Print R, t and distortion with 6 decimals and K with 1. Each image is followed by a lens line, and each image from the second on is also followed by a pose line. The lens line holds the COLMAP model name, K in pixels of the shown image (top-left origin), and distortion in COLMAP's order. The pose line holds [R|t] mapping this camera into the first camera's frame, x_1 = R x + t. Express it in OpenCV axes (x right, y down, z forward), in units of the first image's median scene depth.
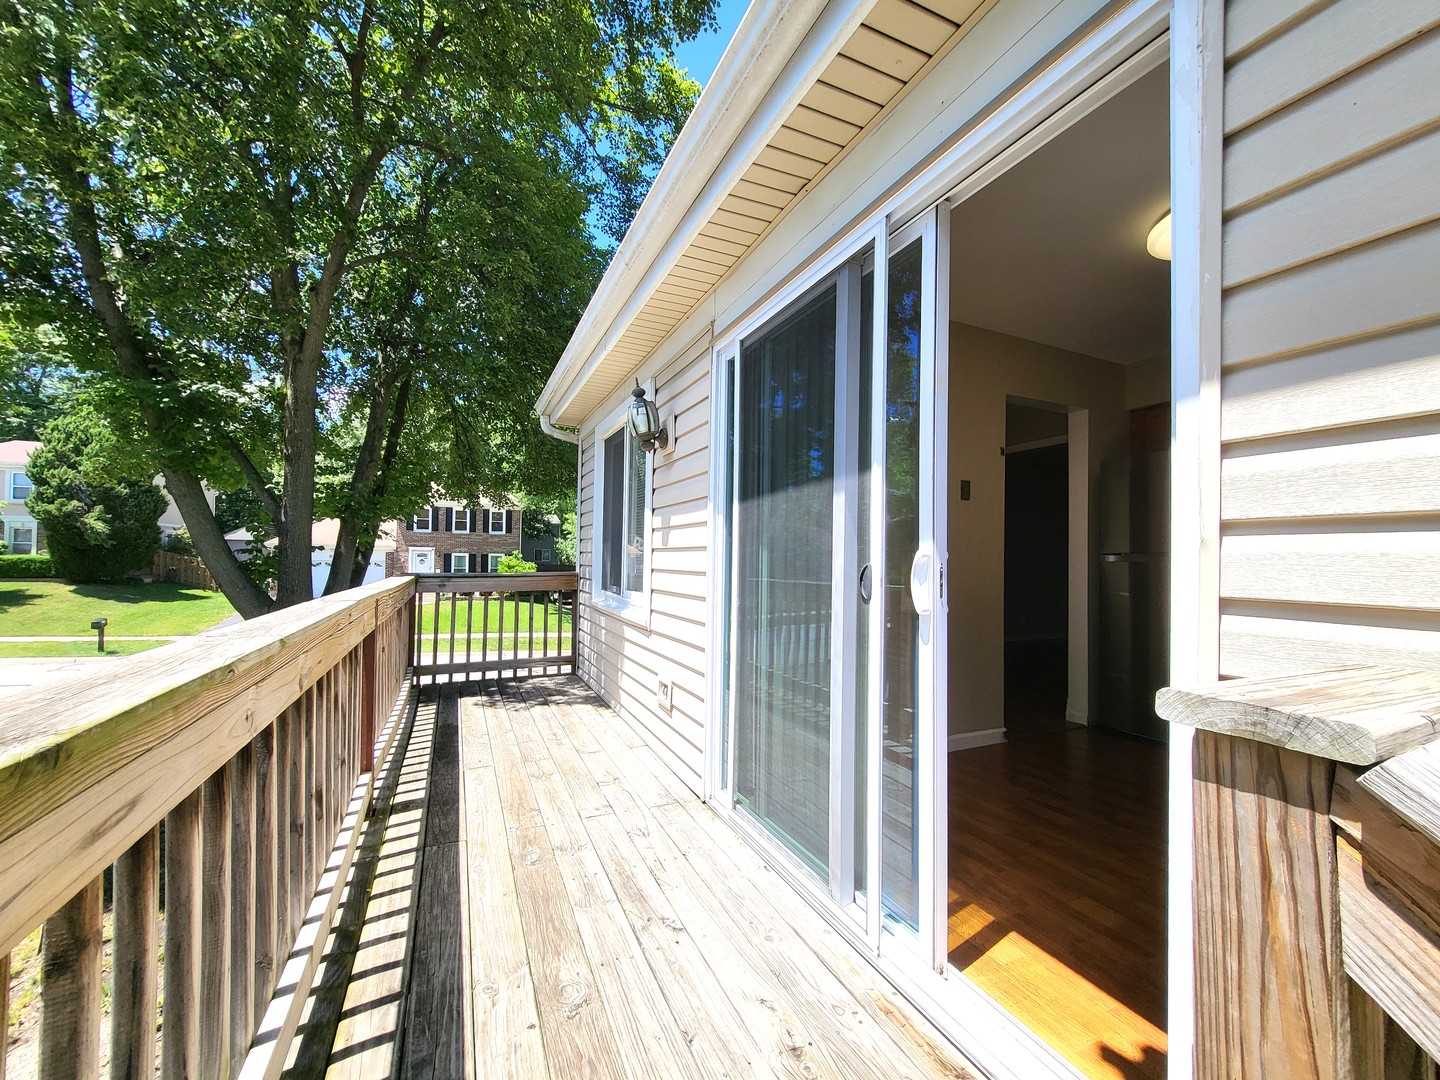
lens RADIAL K [[599.5, 0, 720.0], [0, 599.5, 540.0], [0, 0, 1]] dist [-0.001876, -0.000186]
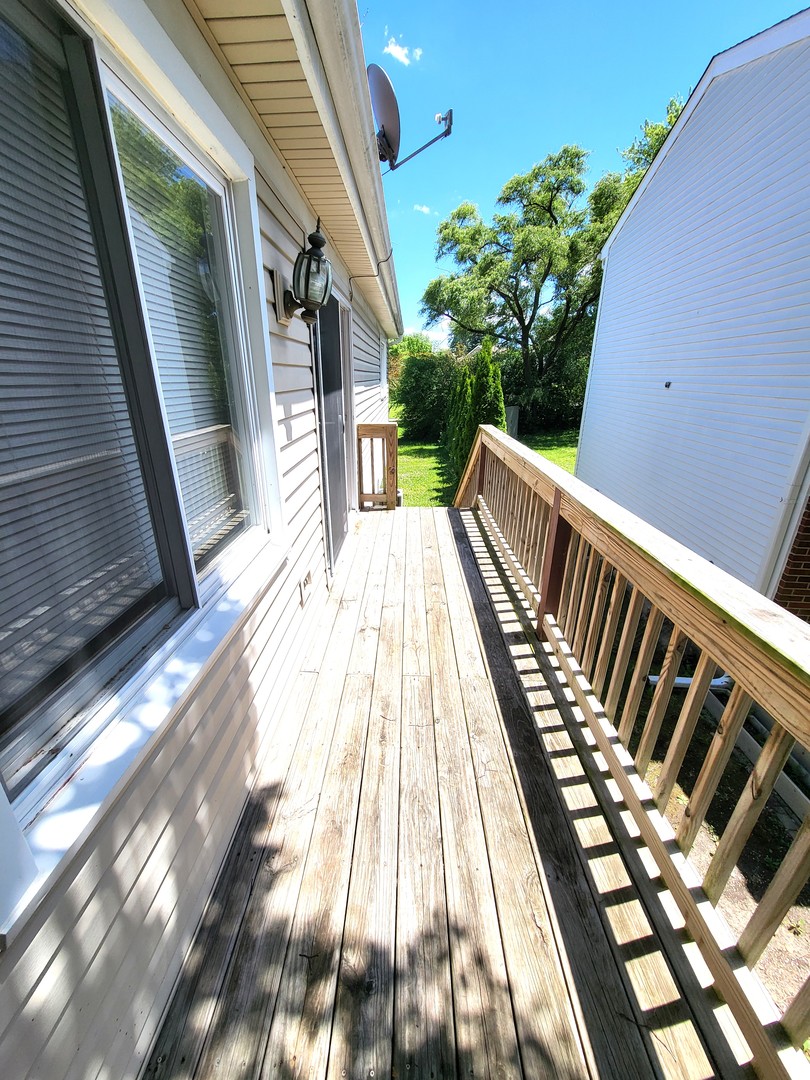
lens RADIAL K [[435.2, 0, 405.0], [0, 435.2, 540.0], [0, 0, 1]] dist [-0.000187, -0.000221]
pose [[-0.908582, -0.167455, 0.382671, -0.771079], [-0.037330, 0.945012, 0.324899, -0.095653], [-0.416035, 0.280912, -0.864872, 2.314000]]
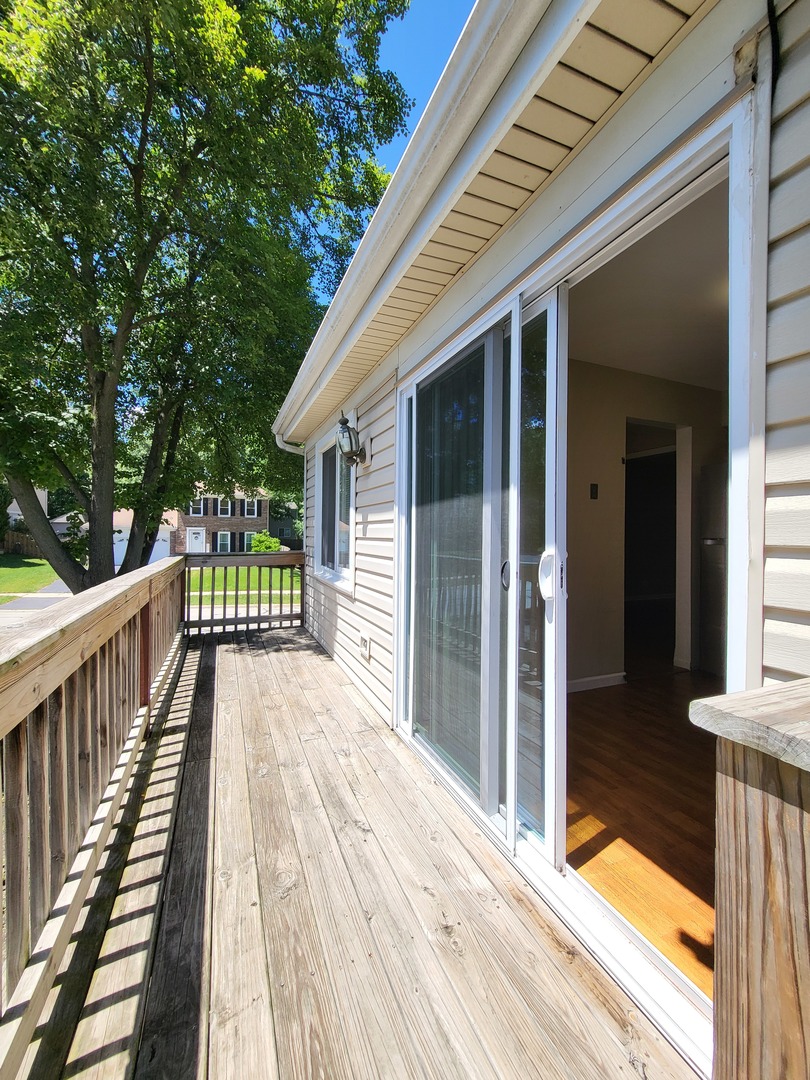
lens RADIAL K [[449.1, 0, 399.2], [0, 449.1, 527.5], [0, 0, 1]] dist [0.007743, -0.005785]
pose [[0.999201, -0.004745, -0.039689, 0.039444], [0.005436, 0.999835, 0.017334, -0.039211], [0.039600, -0.017536, 0.999062, 0.003566]]
